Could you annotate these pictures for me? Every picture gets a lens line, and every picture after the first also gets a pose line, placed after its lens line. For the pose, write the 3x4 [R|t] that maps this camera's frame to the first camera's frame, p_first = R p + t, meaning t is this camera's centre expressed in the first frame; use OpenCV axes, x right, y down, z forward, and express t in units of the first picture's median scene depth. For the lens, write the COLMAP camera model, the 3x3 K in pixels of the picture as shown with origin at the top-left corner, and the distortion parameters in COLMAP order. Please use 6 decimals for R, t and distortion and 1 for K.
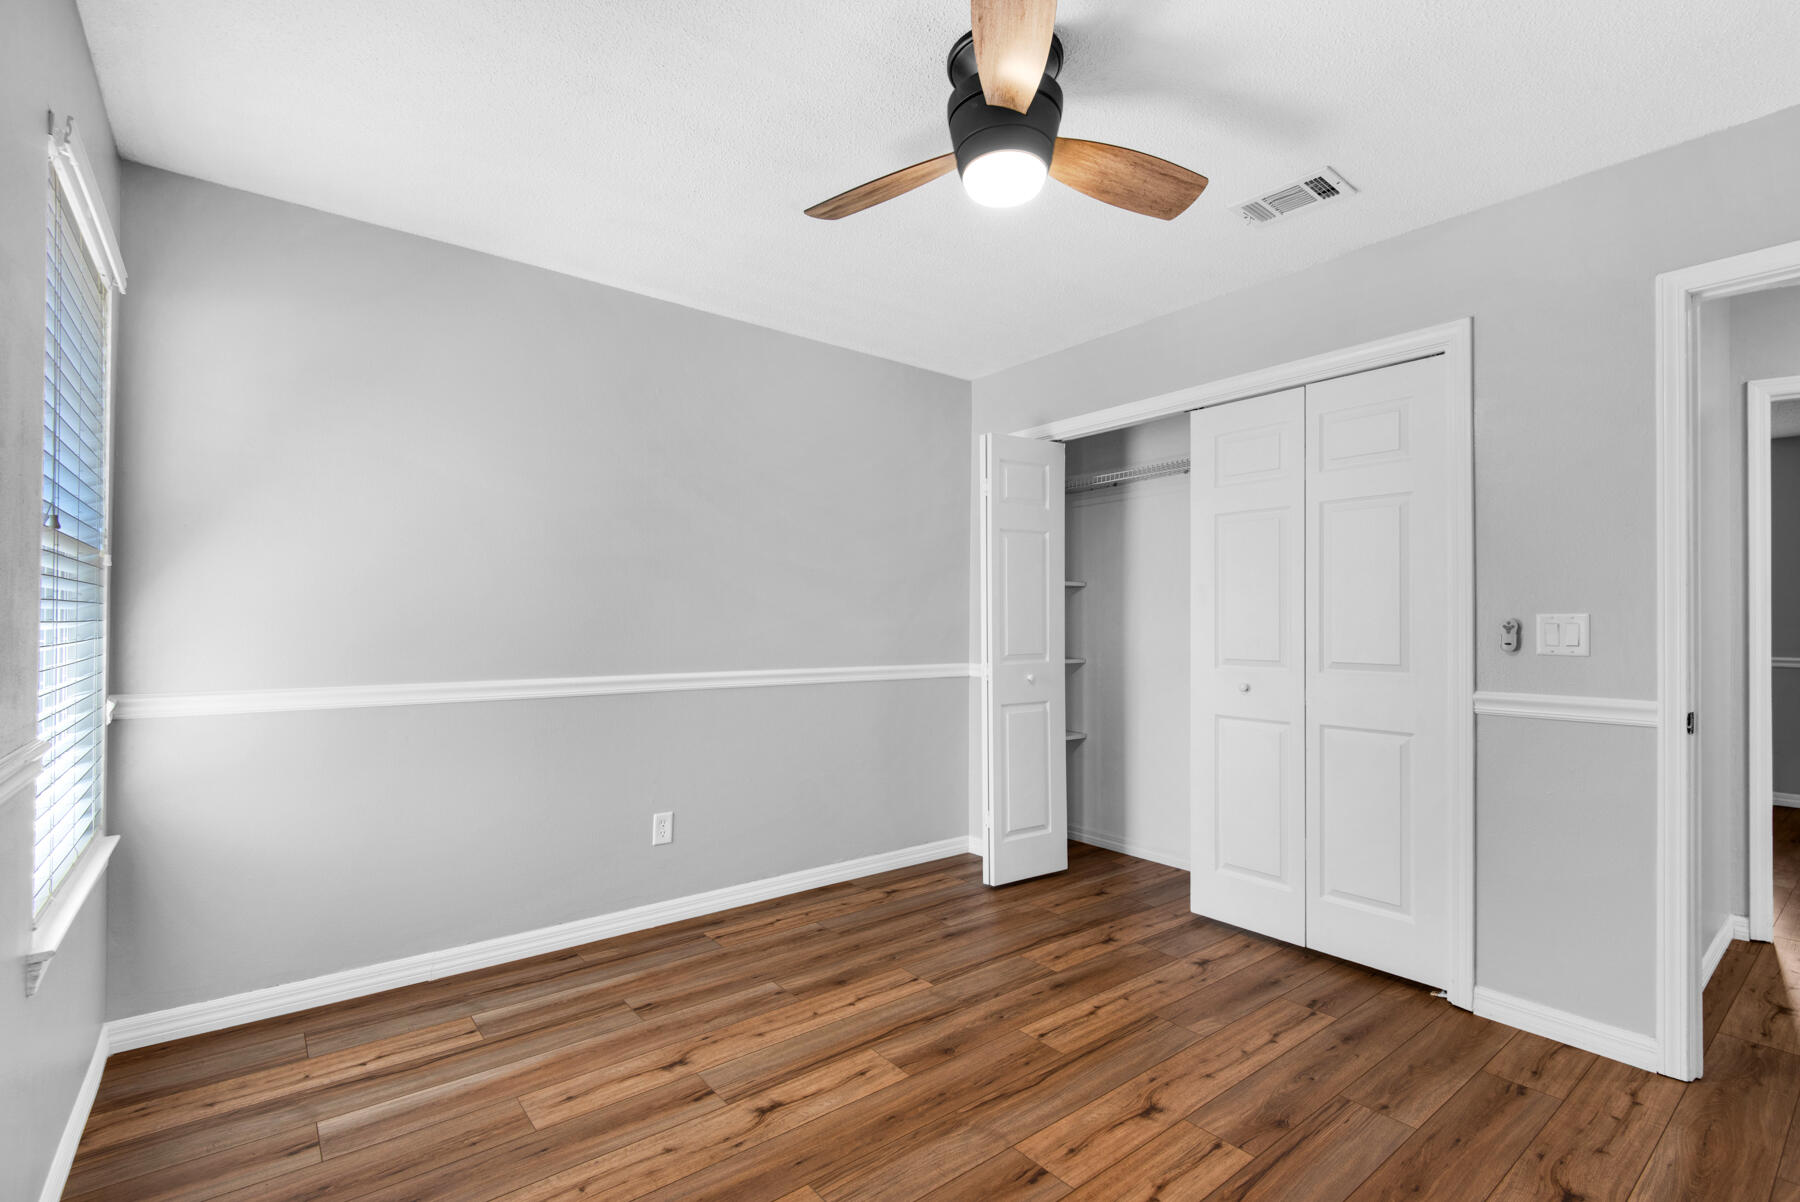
lens RADIAL K [[842.8, 0, 888.0], [0, 842.8, 615.3], [0, 0, 1]] dist [0.008903, -0.008987]
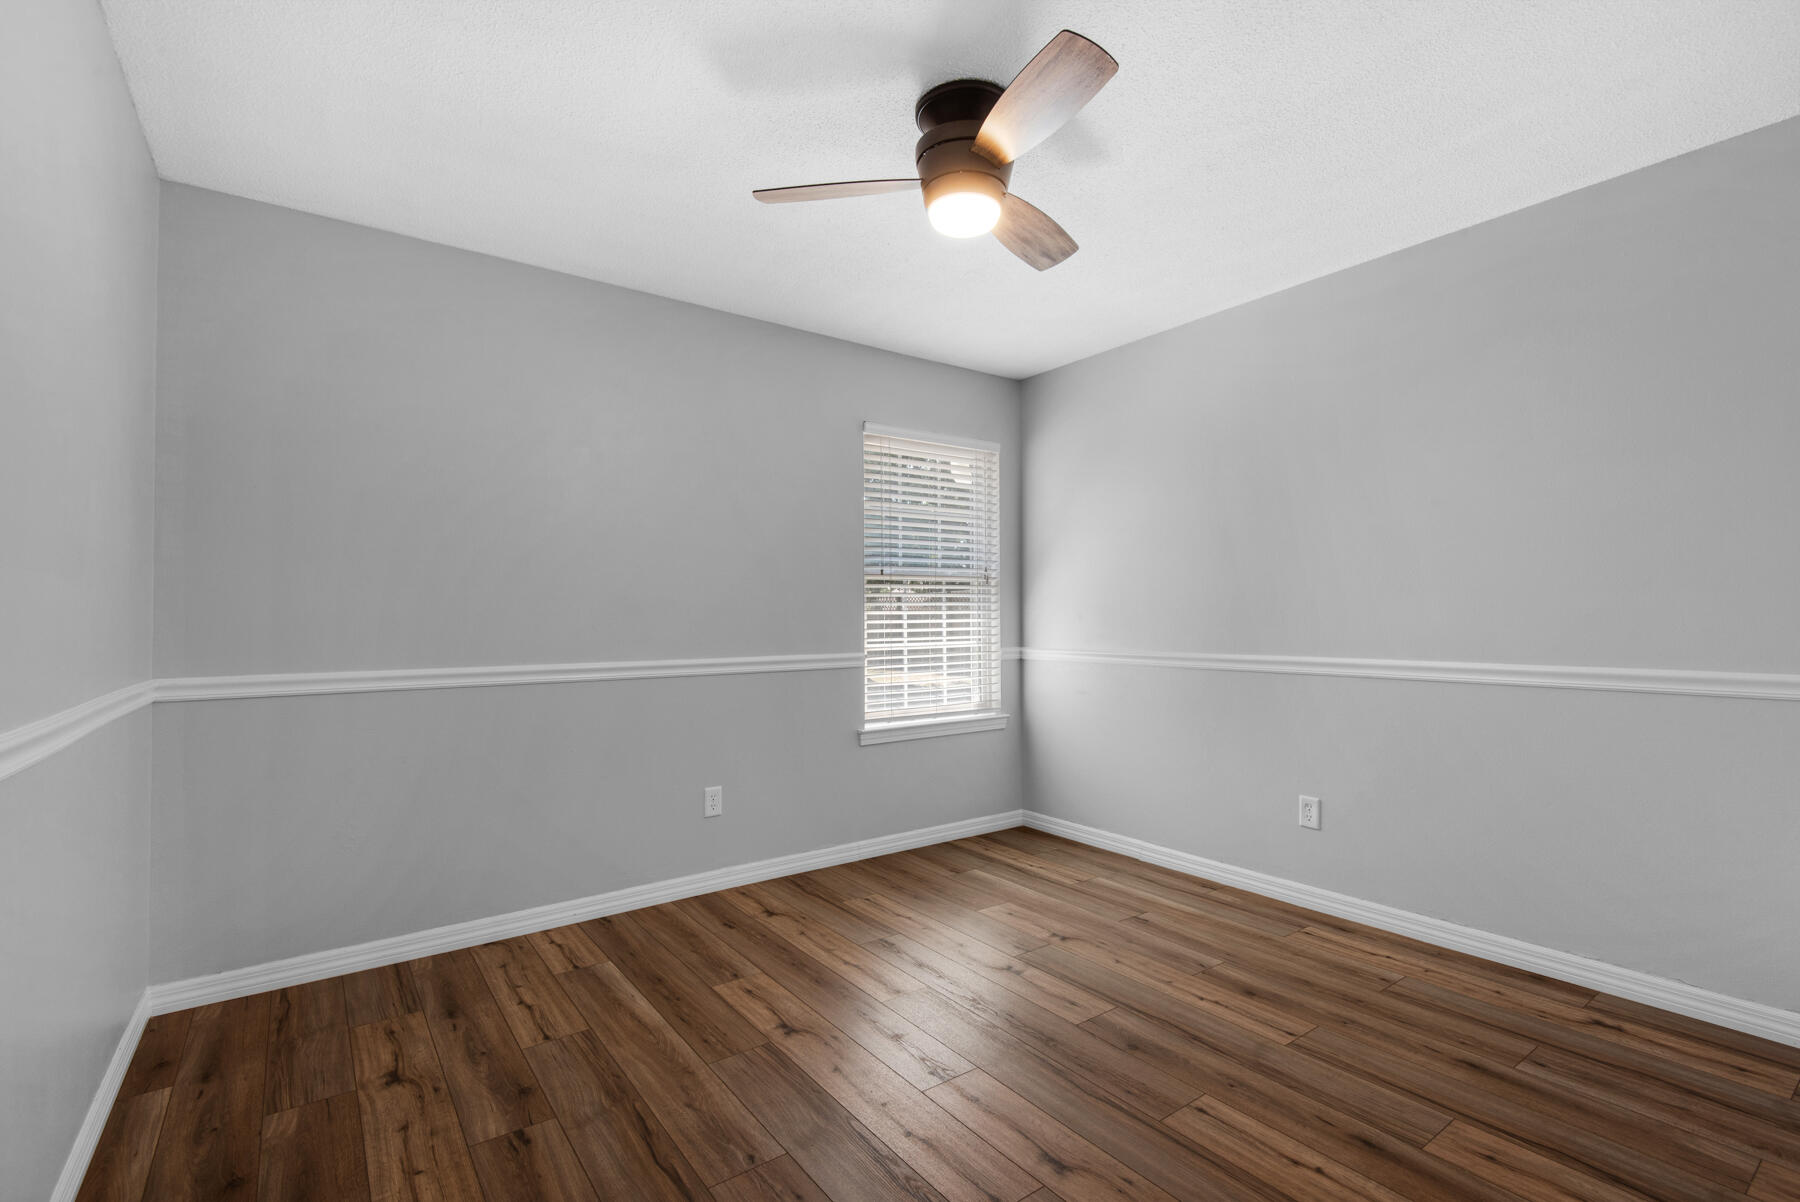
lens RADIAL K [[842.8, 0, 888.0], [0, 842.8, 598.1], [0, 0, 1]] dist [0.008903, -0.008987]
pose [[-0.065713, -0.018552, -0.997666, 0.897636], [0.012218, 0.999737, -0.019395, 0.013571], [0.997764, -0.013464, -0.065469, 0.663847]]
